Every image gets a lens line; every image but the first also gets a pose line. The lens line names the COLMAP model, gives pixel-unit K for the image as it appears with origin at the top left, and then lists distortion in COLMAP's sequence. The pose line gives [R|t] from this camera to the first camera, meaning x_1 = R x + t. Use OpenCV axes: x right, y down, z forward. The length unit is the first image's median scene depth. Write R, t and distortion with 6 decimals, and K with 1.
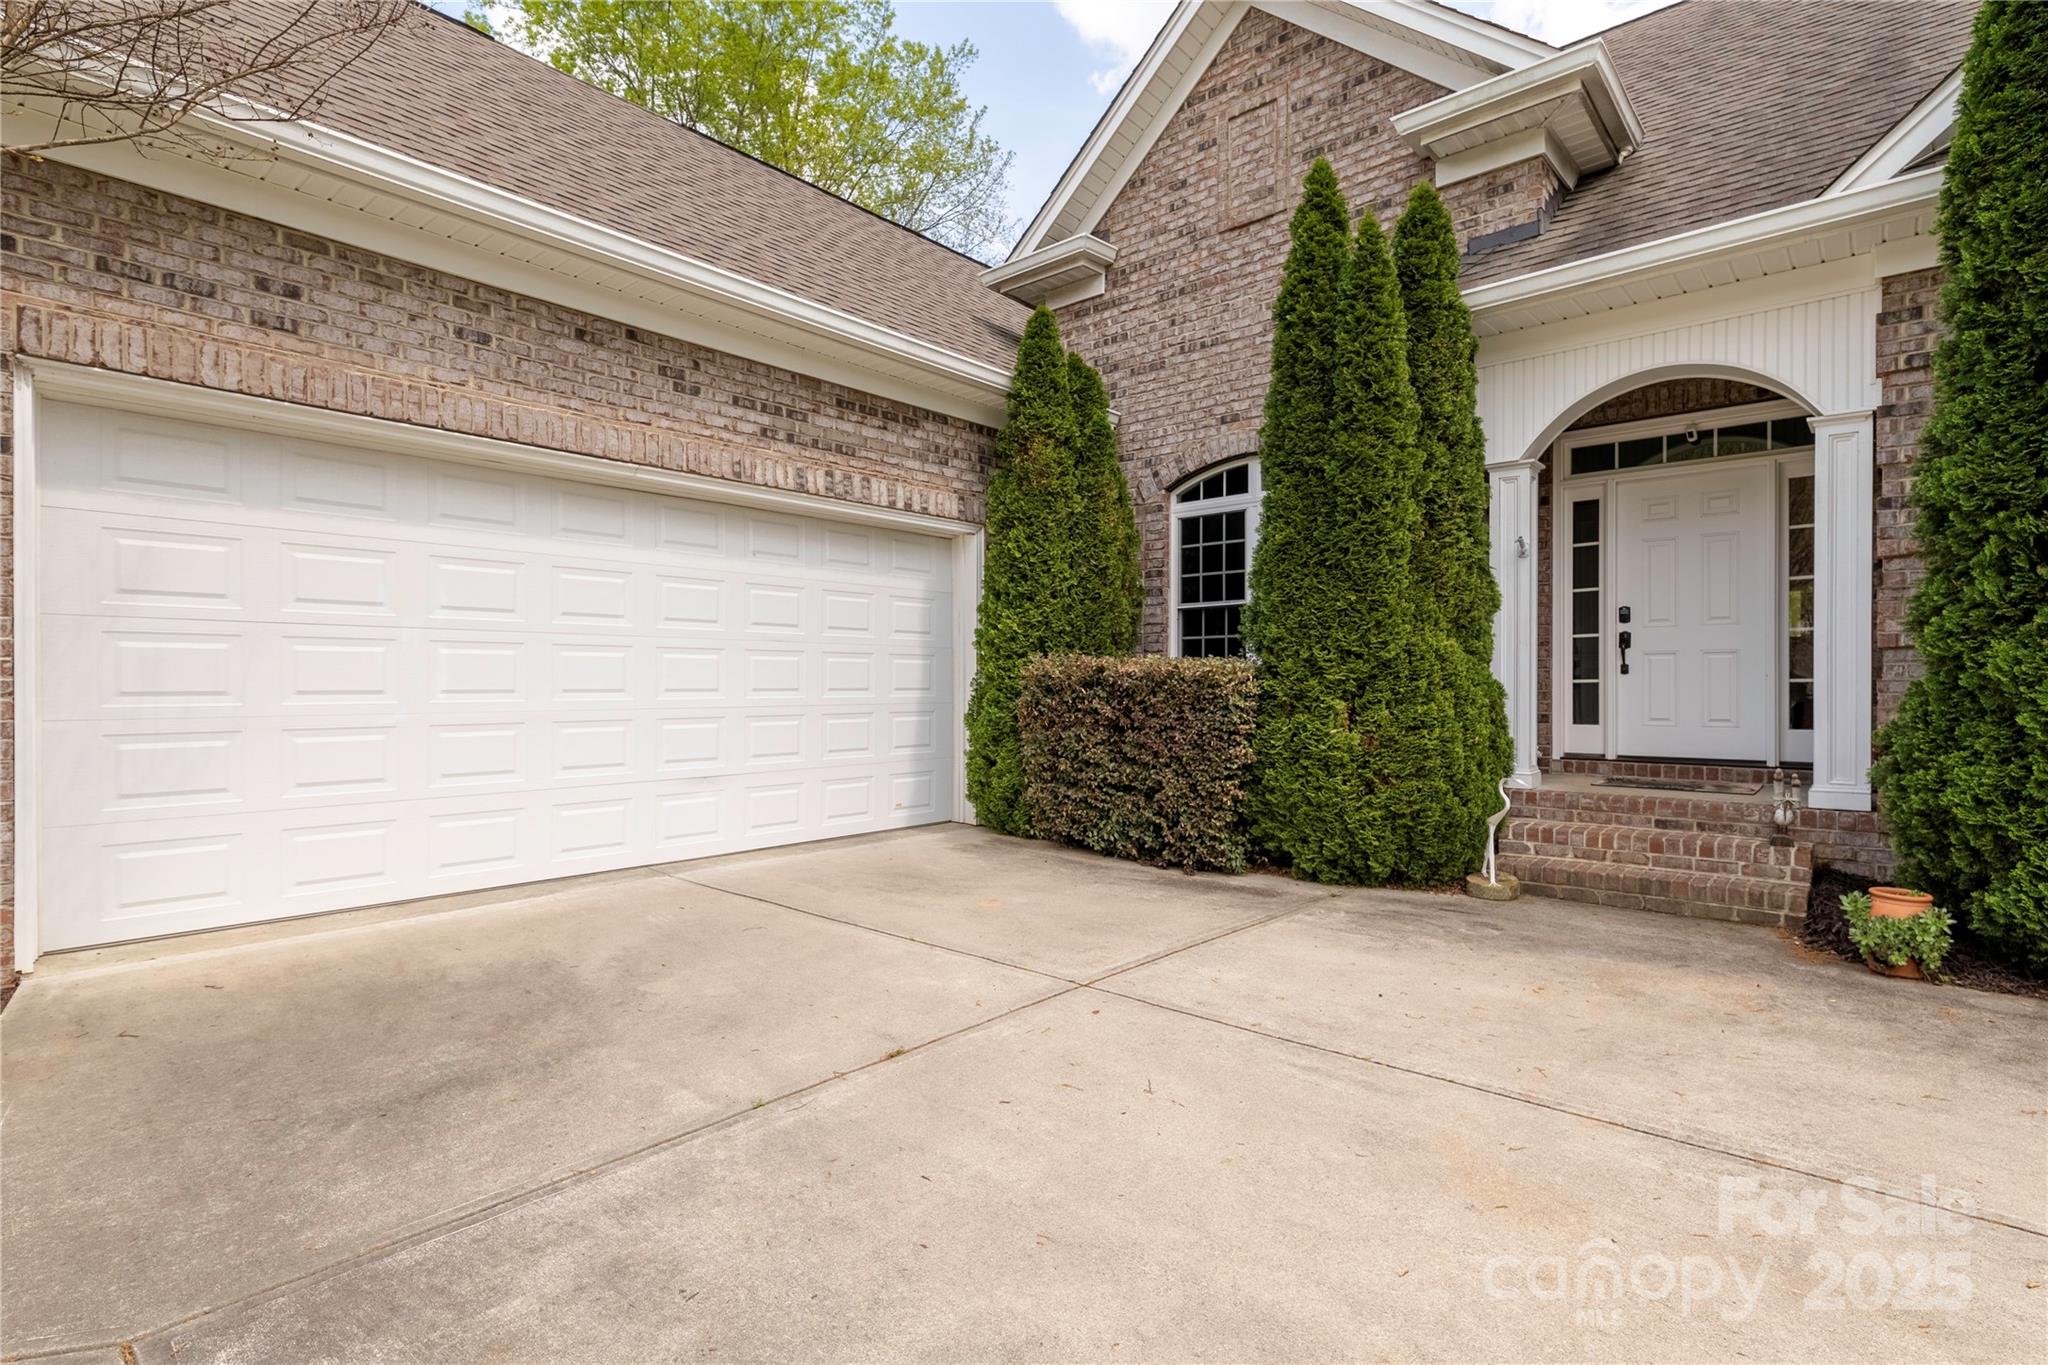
lens RADIAL K [[971.7, 0, 1040.2], [0, 971.7, 690.4], [0, 0, 1]] dist [0.002240, -0.000114]
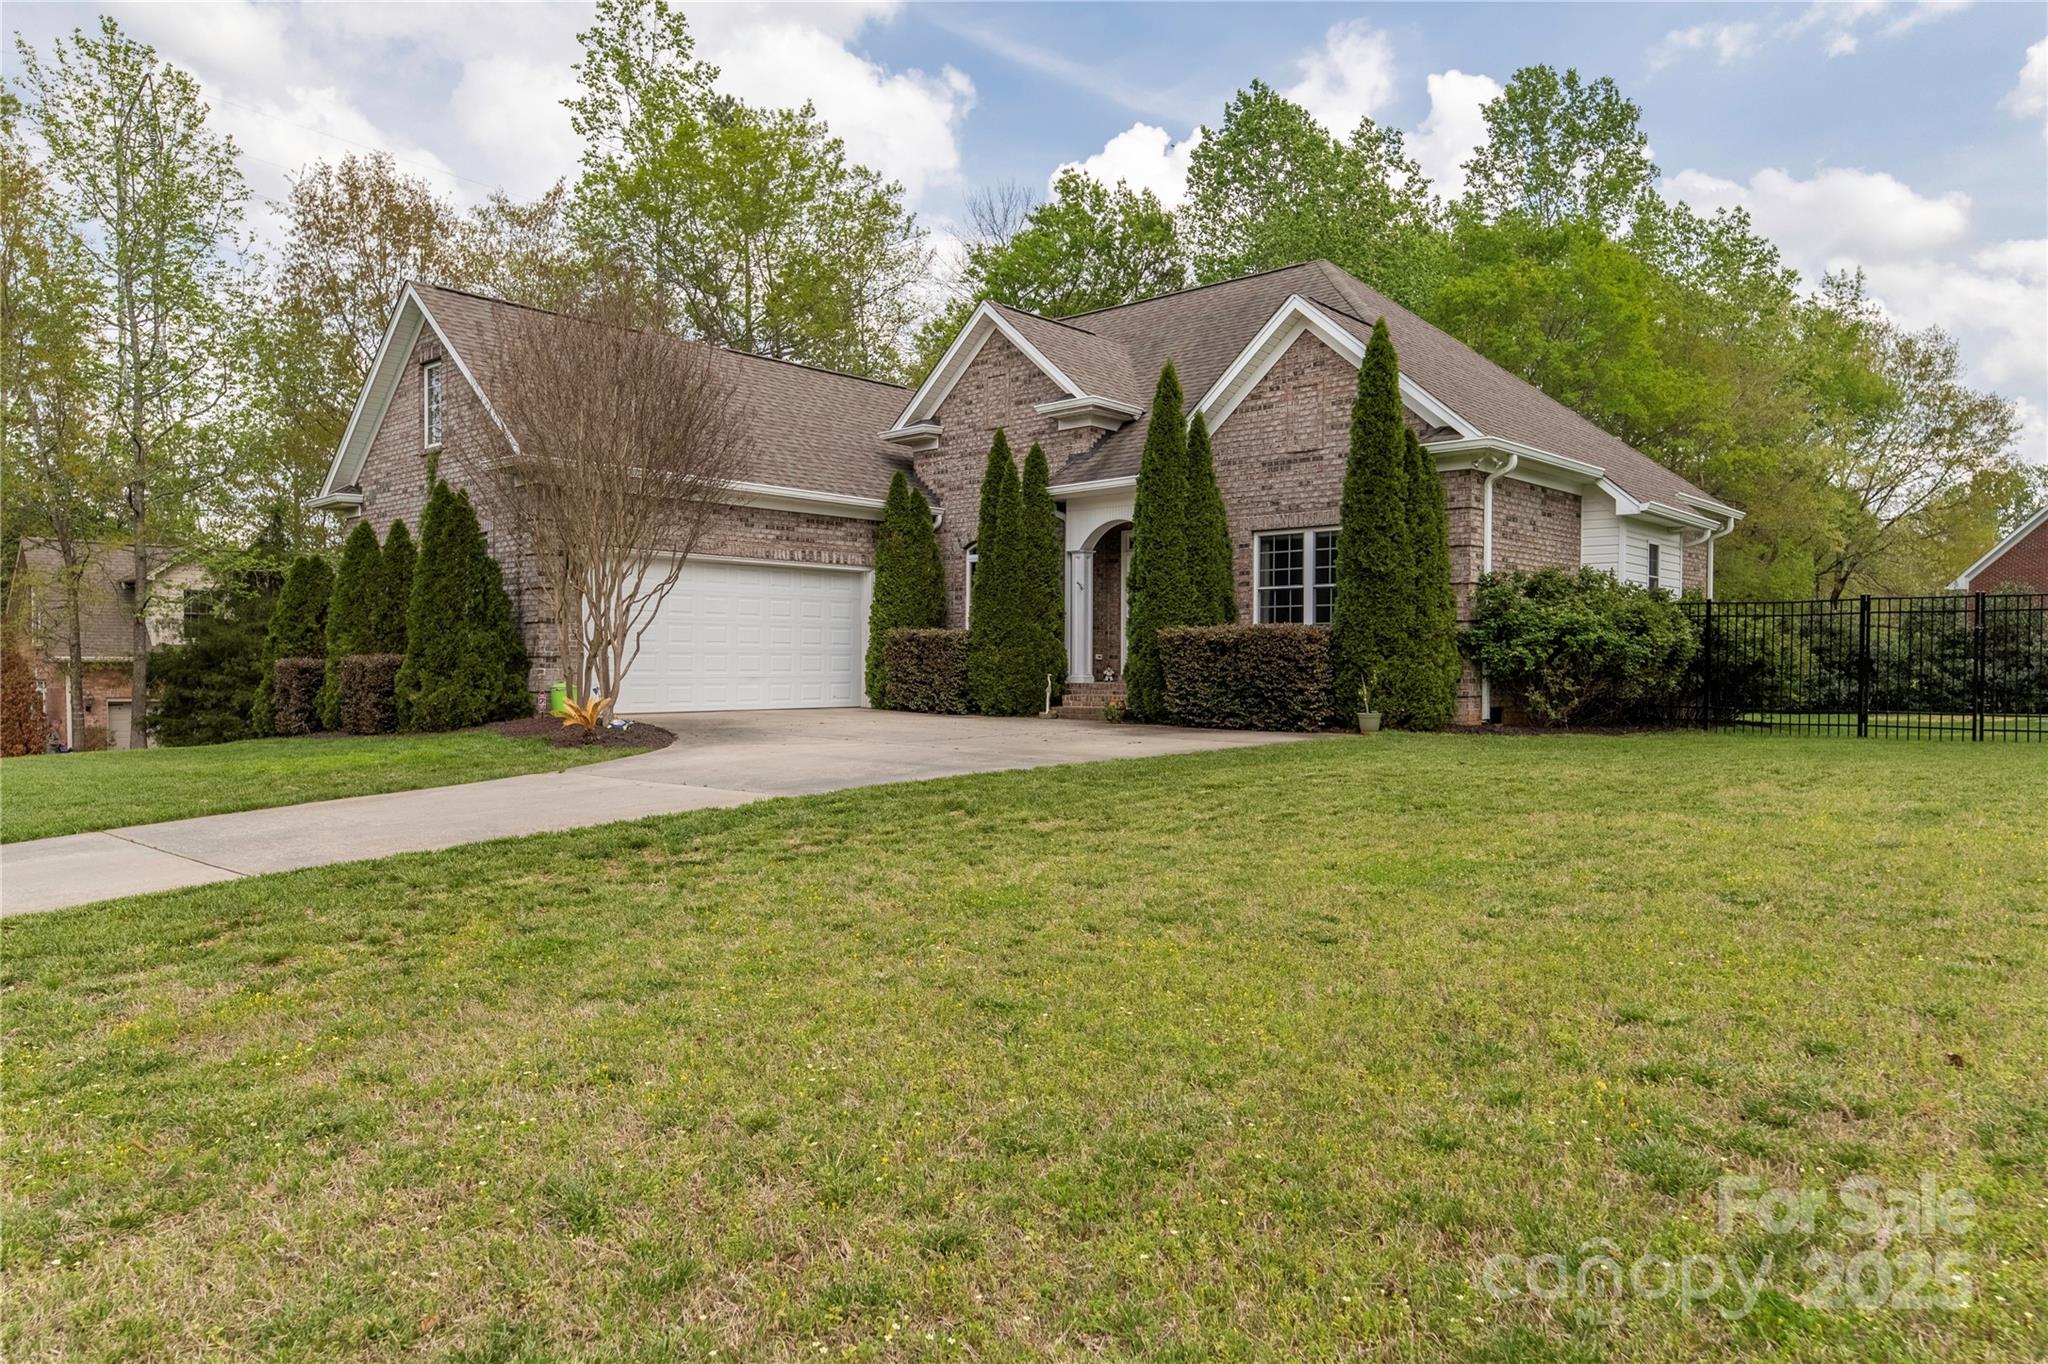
lens RADIAL K [[1337.3, 0, 1015.1], [0, 1337.3, 680.2], [0, 0, 1]] dist [0.005715, 0.001630]
pose [[0.998952, 0.003548, -0.045635, 0.524679], [-0.003138, 0.999954, 0.009059, 0.068840], [0.045665, -0.008906, 0.998917, -2.619784]]
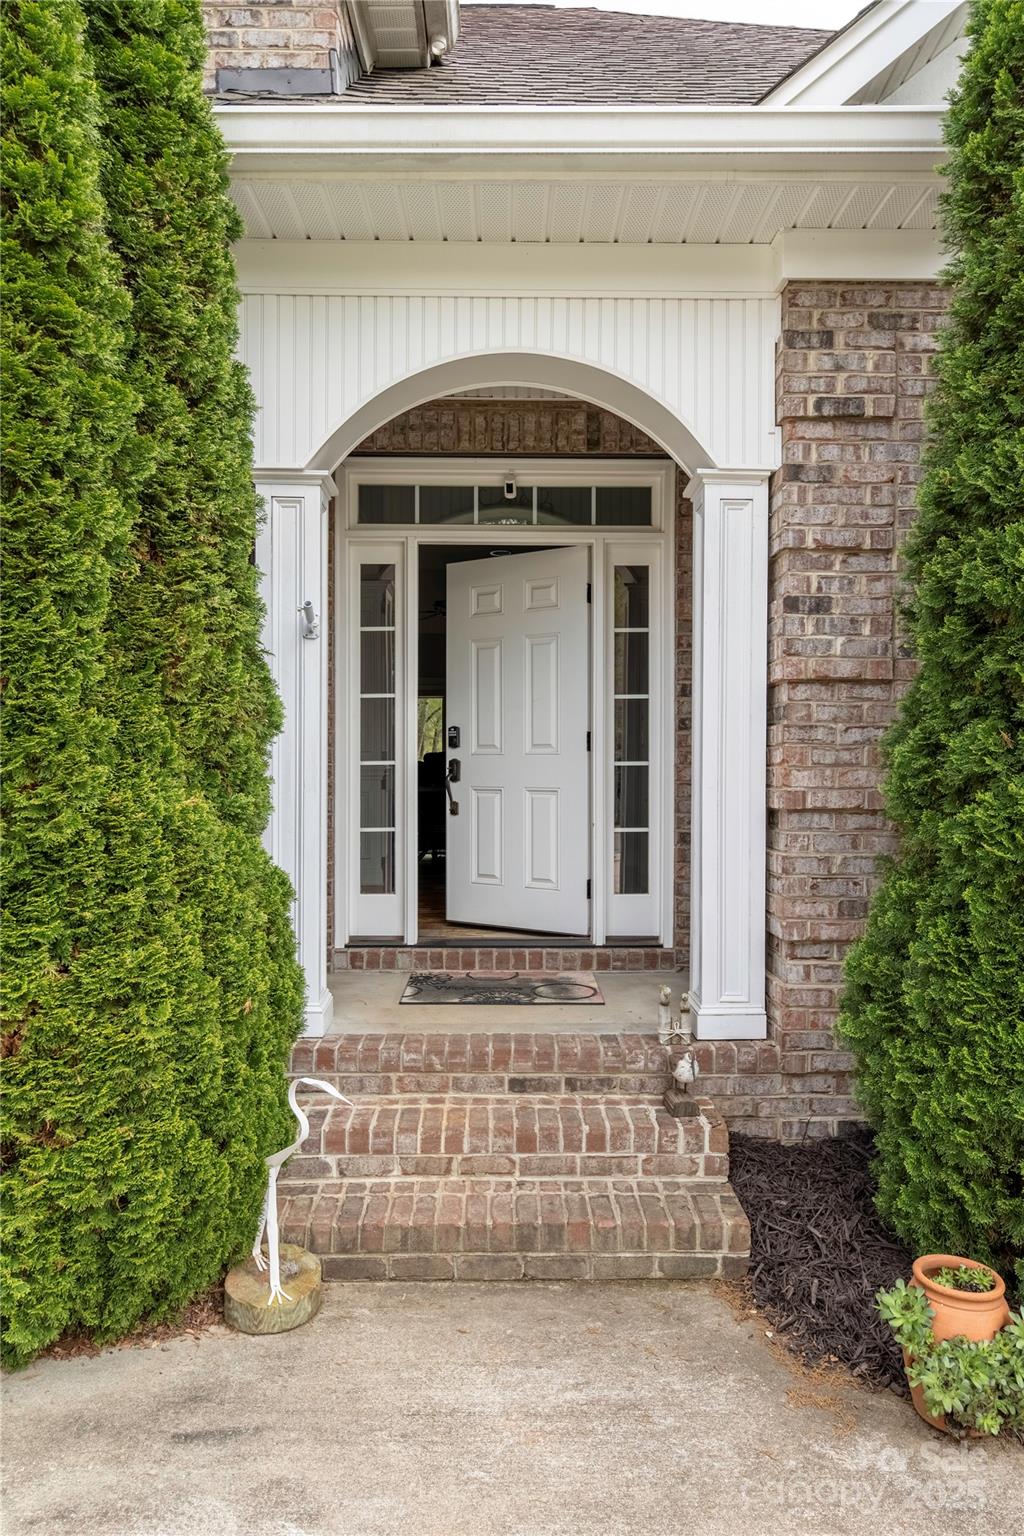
lens RADIAL K [[1003.0, 0, 508.6], [0, 1003.0, 771.0], [0, 0, 1]] dist [0.005715, 0.001630]
pose [[0.750452, -0.000067, 0.660924, 0.208263], [0.000688, 1.000000, -0.000680, -0.062869], [-0.660924, 0.000965, 0.750452, 0.518112]]
